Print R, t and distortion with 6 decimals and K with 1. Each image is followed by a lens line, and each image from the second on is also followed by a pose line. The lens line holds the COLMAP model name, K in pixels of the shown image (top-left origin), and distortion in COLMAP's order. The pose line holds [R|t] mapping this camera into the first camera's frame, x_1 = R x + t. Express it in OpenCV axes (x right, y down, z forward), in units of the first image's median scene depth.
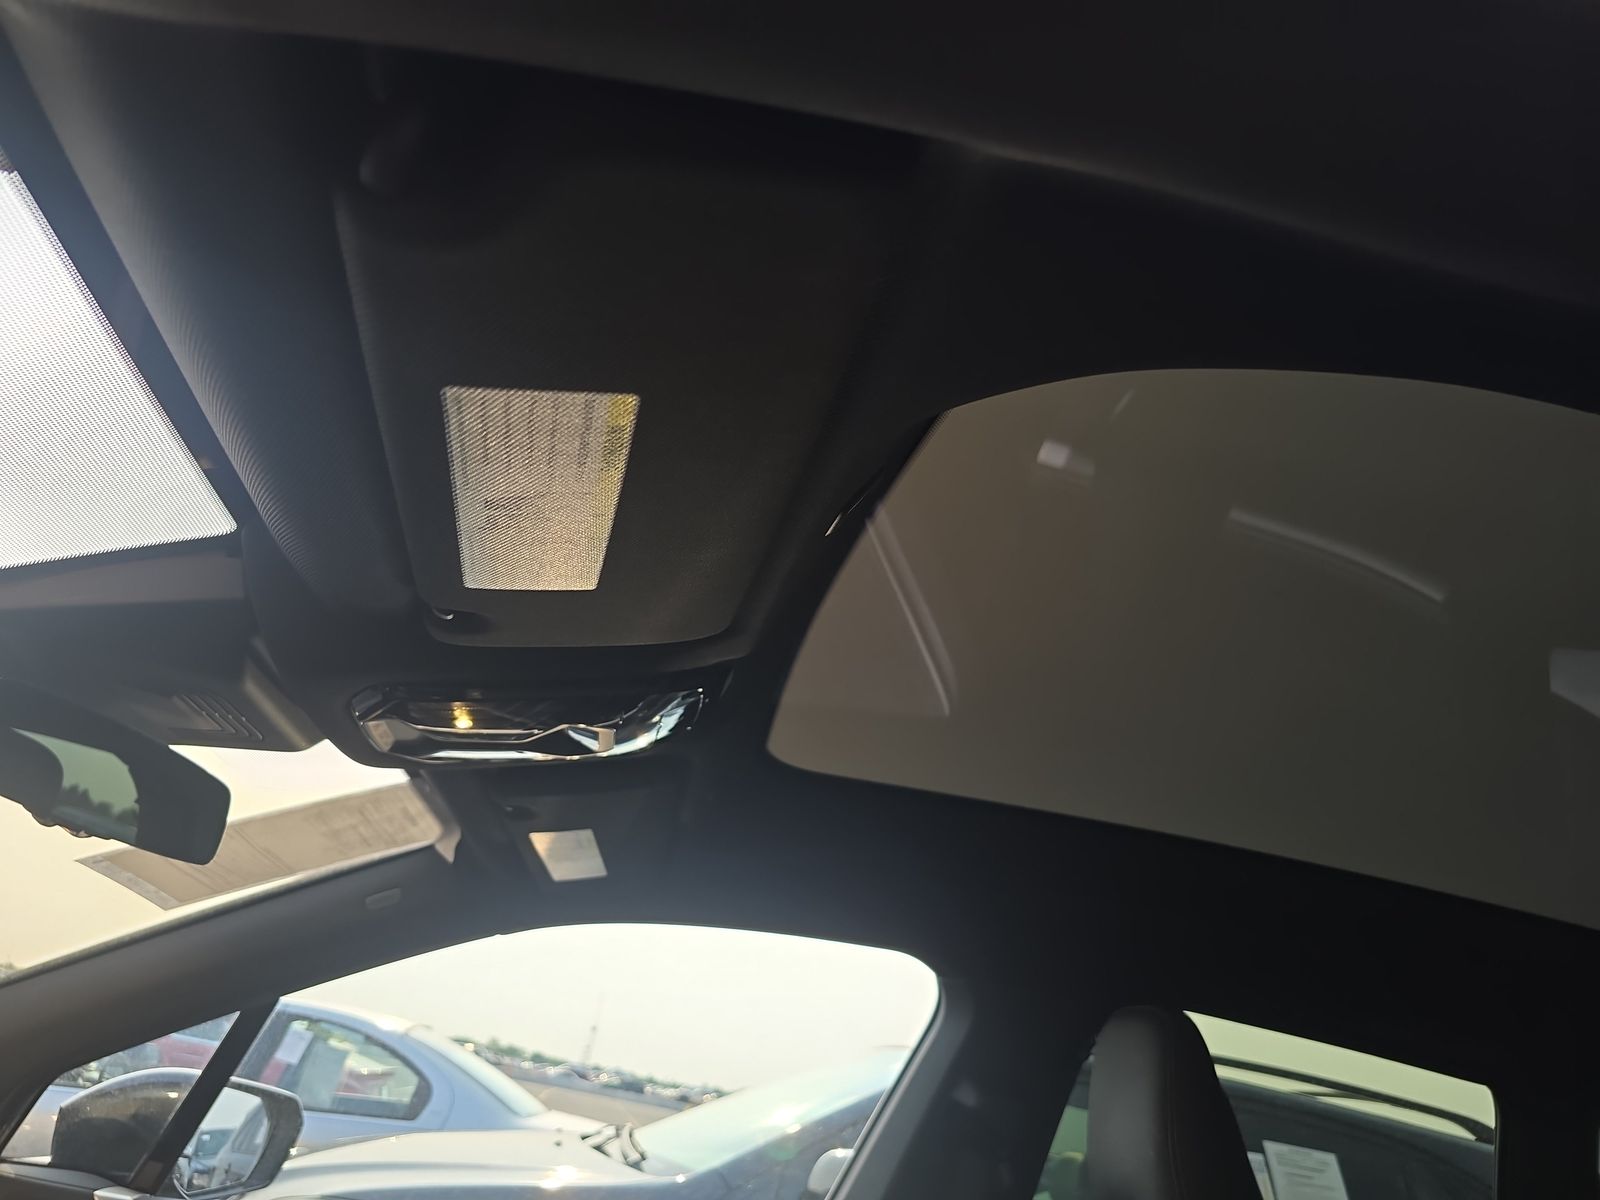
lens RADIAL K [[1060.5, 0, 813.2], [0, 1060.5, 598.8], [0, 0, 1]] dist [0.101047, -0.097840]
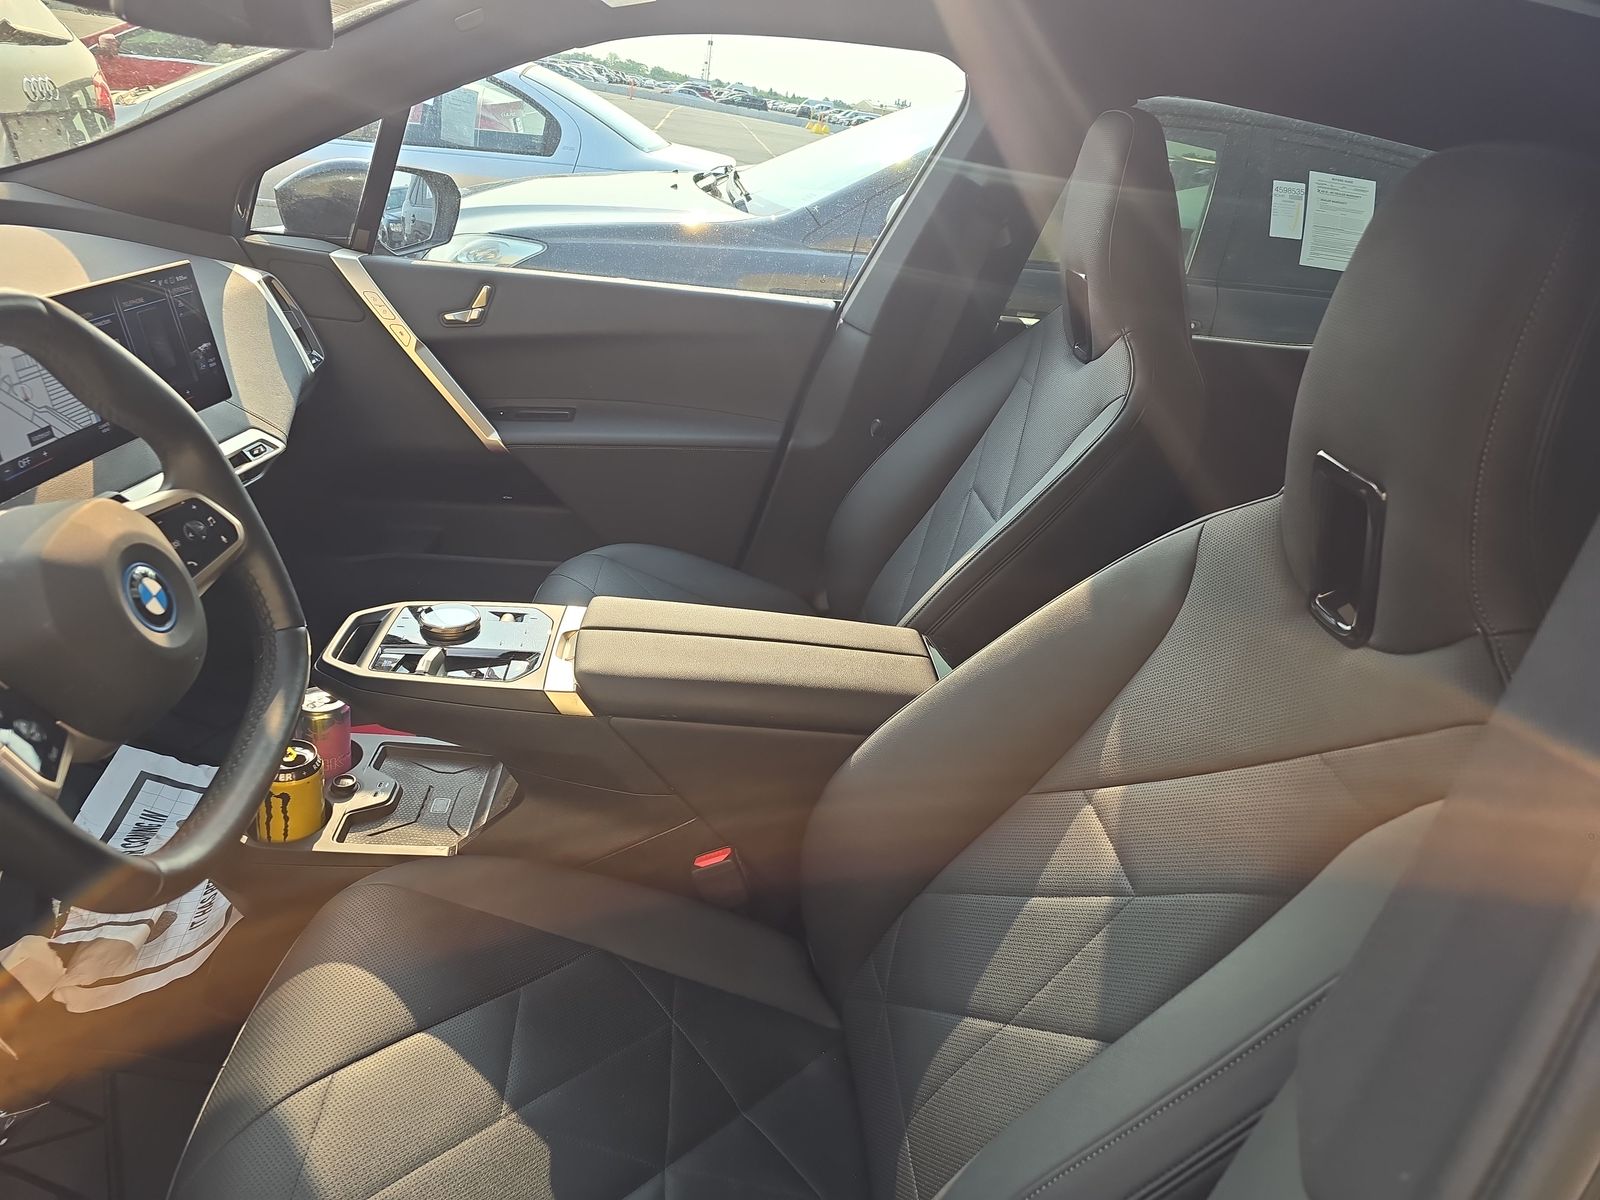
lens RADIAL K [[1060.5, 0, 813.2], [0, 1060.5, 598.8], [0, 0, 1]] dist [0.101047, -0.097840]
pose [[0.994462, 0.028732, -0.101094, 0.040432], [0.057835, 0.653555, 0.754666, -0.067574], [0.087753, -0.756333, 0.648274, -0.068399]]
